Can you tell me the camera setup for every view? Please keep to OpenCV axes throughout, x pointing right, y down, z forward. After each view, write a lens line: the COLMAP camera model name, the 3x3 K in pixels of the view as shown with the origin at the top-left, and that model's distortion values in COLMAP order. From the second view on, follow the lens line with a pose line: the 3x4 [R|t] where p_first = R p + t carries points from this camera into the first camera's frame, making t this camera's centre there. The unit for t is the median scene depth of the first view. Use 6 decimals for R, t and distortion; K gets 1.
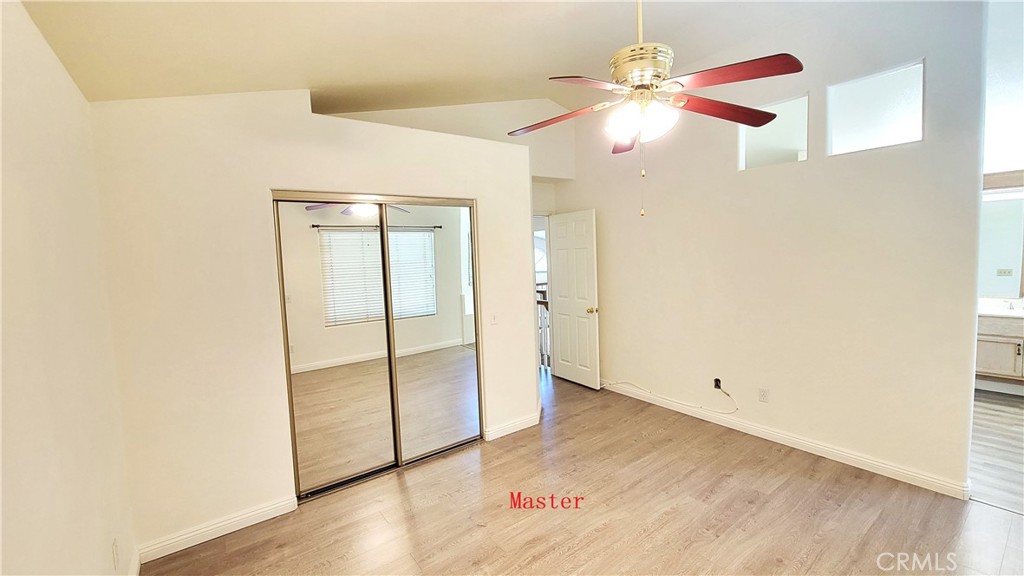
lens RADIAL K [[419.9, 0, 510.3], [0, 419.9, 286.3], [0, 0, 1]] dist [-0.000131, 0.000279]
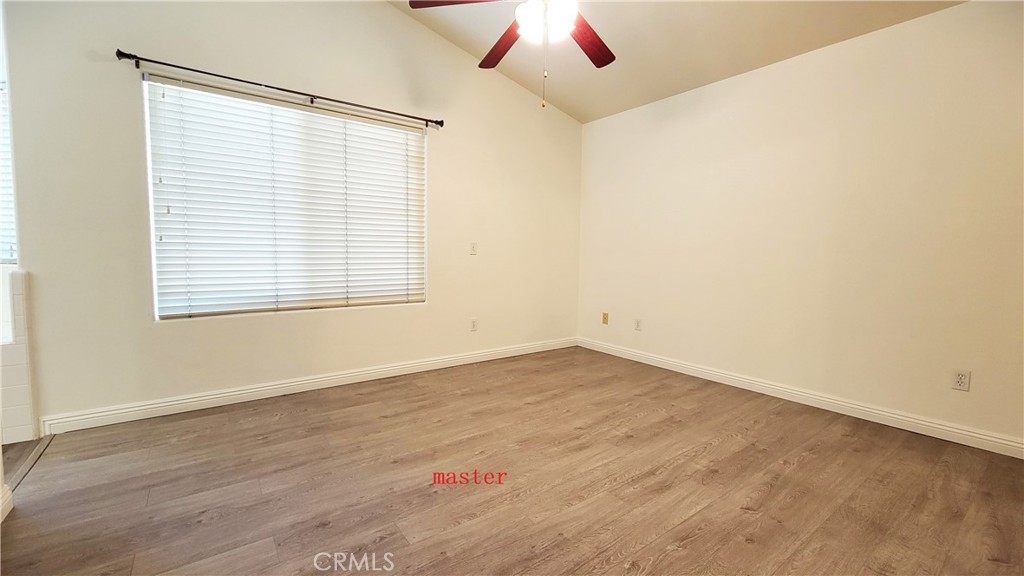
lens RADIAL K [[419.9, 0, 515.1], [0, 419.9, 287.9], [0, 0, 1]] dist [-0.000131, 0.000279]
pose [[-0.999719, 0.023340, -0.004060, 0.292571], [0.022401, 0.987091, 0.158583, 0.088498], [0.007709, 0.158448, -0.987337, 1.540526]]
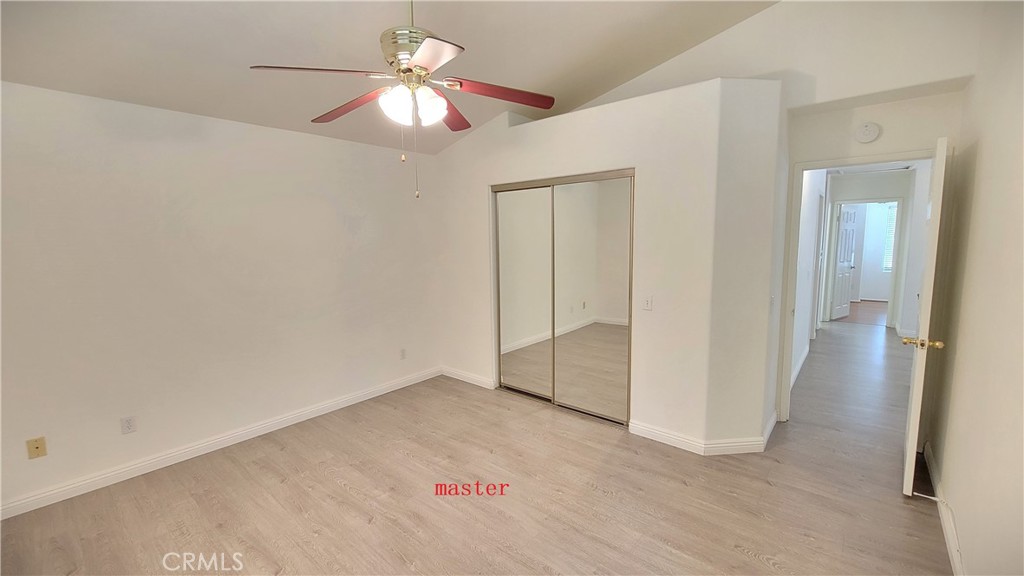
lens RADIAL K [[419.9, 0, 513.3], [0, 419.9, 284.5], [0, 0, 1]] dist [-0.000131, 0.000279]
pose [[0.228995, 0.146330, -0.962366, 1.002057], [-0.074898, 0.988355, 0.132460, -0.076116], [0.970542, 0.041747, 0.237288, 0.712310]]
